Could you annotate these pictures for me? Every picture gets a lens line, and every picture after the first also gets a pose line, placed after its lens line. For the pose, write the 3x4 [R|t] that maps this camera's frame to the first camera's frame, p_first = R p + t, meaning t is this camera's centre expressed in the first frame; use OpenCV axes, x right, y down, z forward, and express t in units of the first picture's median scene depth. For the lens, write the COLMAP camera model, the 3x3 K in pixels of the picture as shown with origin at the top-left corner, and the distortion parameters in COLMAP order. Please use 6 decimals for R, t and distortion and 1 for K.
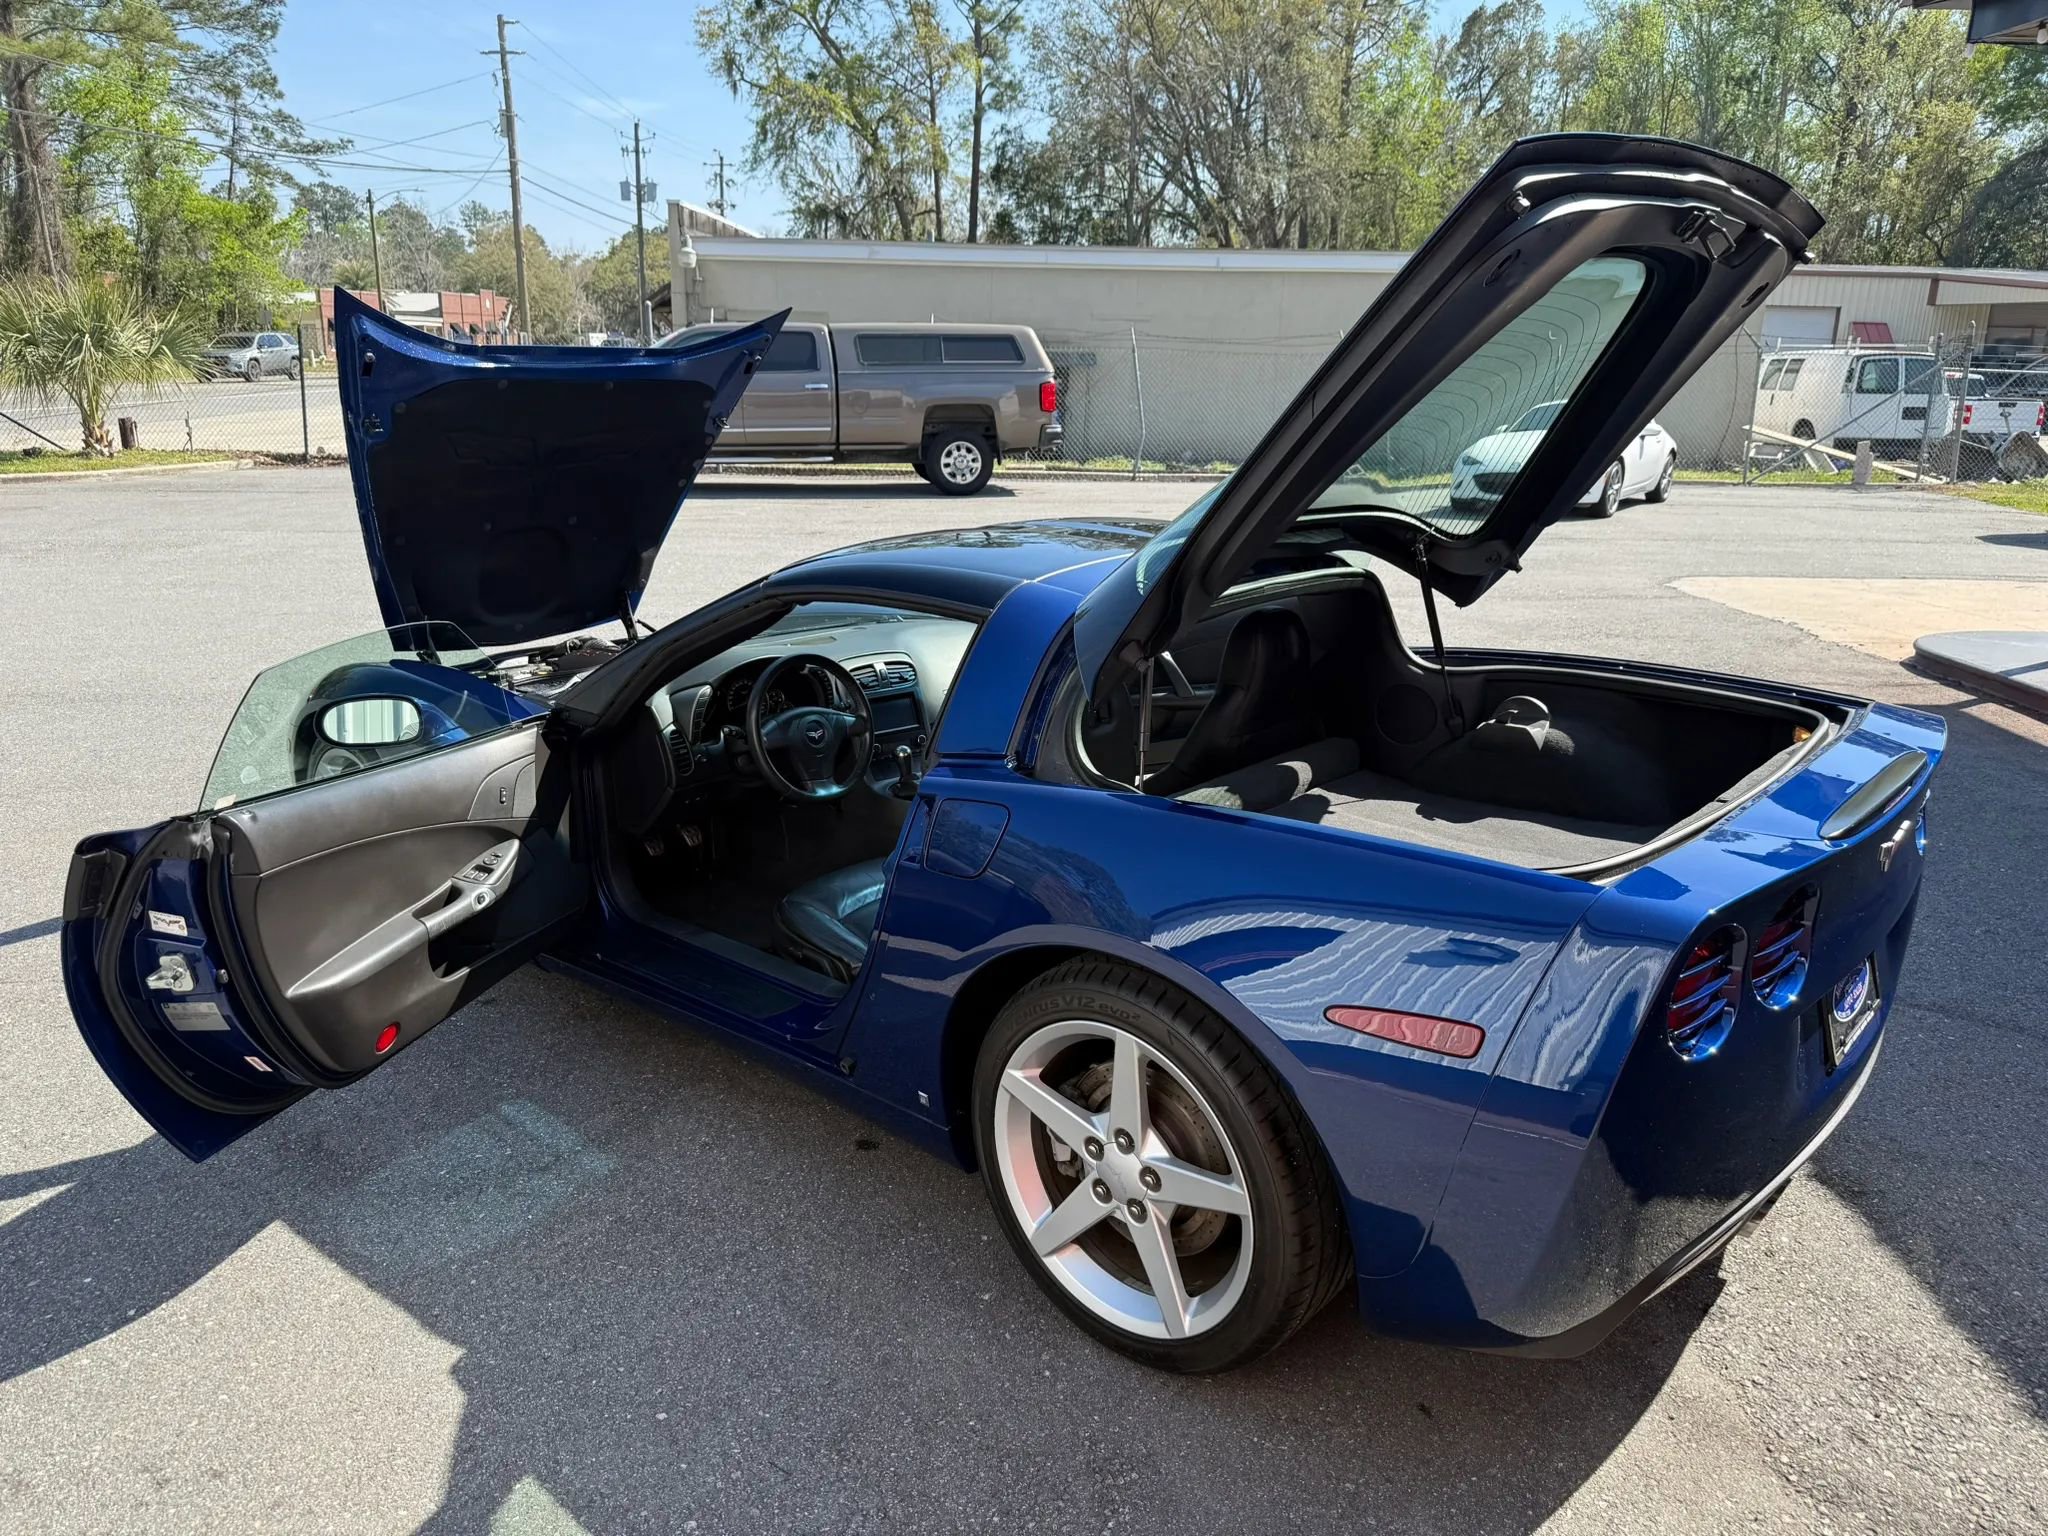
lens RADIAL K [[1516.3, 0, 1027.3], [0, 1516.3, 719.7], [0, 0, 1]] dist [0.012090, -0.021867]
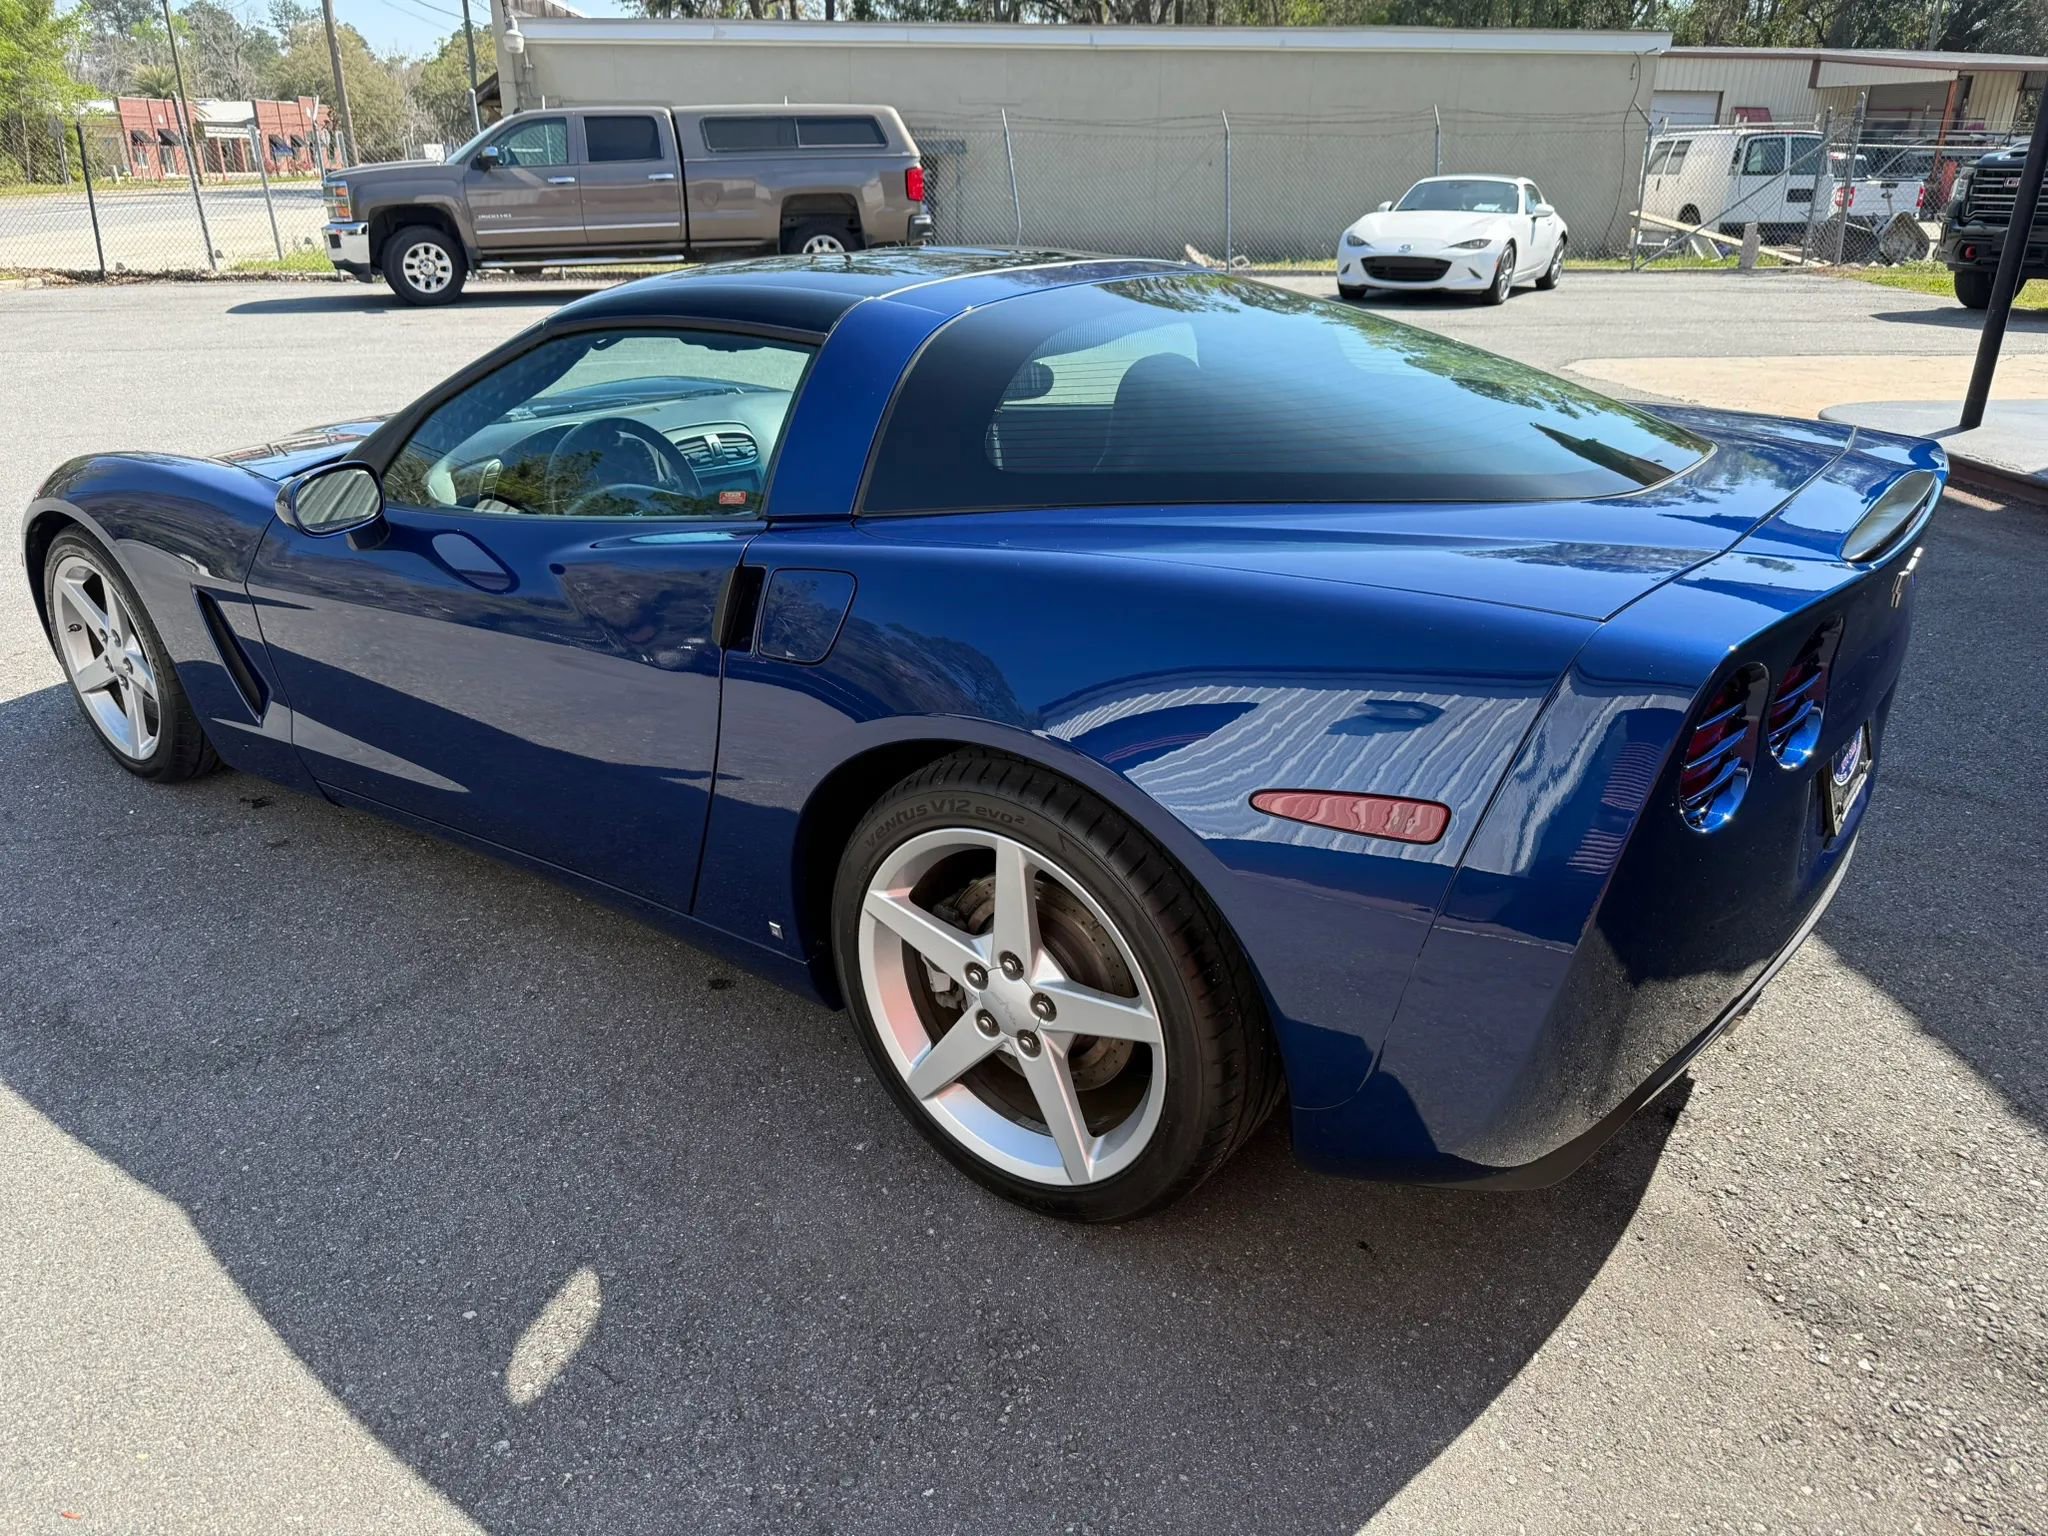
lens RADIAL K [[1473.2, 0, 1019.3], [0, 1473.2, 730.8], [0, 0, 1]] dist [0.002782, -0.008004]
pose [[0.997103, -0.042782, 0.062896, 0.021009], [0.035147, 0.992409, 0.117850, 0.048424], [-0.067461, -0.115298, 0.991038, 0.189005]]
